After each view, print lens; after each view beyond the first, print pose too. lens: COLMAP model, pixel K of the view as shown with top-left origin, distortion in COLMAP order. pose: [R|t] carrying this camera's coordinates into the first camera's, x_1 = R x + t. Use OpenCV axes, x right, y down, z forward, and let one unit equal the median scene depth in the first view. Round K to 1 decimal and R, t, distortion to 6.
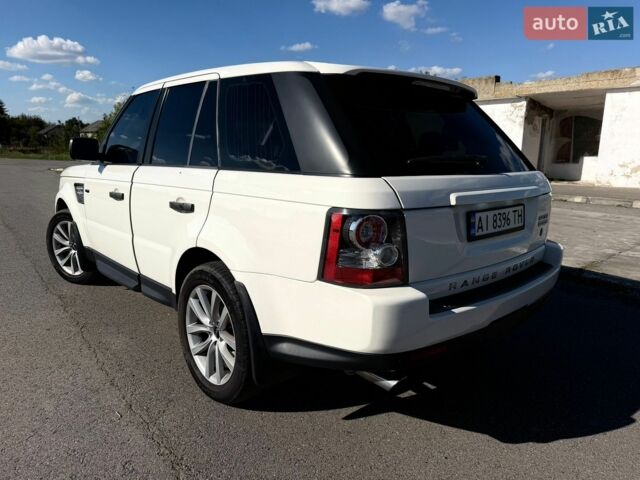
lens RADIAL K [[447.4, 0, 318.4], [0, 447.4, 245.1], [0, 0, 1]] dist [0.116905, -0.118669]
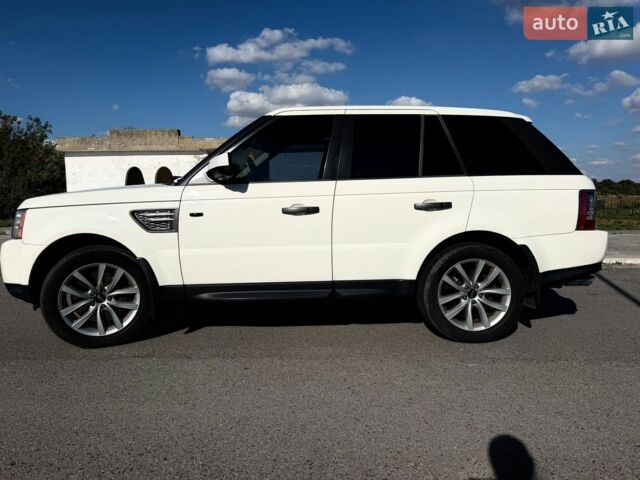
lens RADIAL K [[456.3, 0, 319.1], [0, 456.3, 269.6], [0, 0, 1]] dist [0.000004, -0.000823]
pose [[0.653743, -0.126881, 0.746003, -0.267769], [0.174070, 0.984620, 0.014923, 0.003281], [-0.736423, 0.120101, 0.665775, 0.068511]]
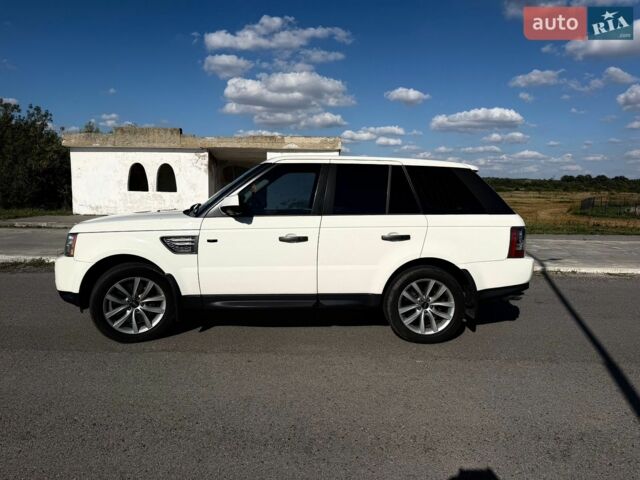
lens RADIAL K [[457.0, 0, 321.2], [0, 457.0, 259.0], [0, 0, 1]] dist [0.030022, -0.044704]
pose [[0.644059, -0.115055, 0.756274, -0.314021], [0.154084, 0.987874, 0.019067, -0.014525], [-0.749297, 0.104249, 0.653978, 0.017282]]
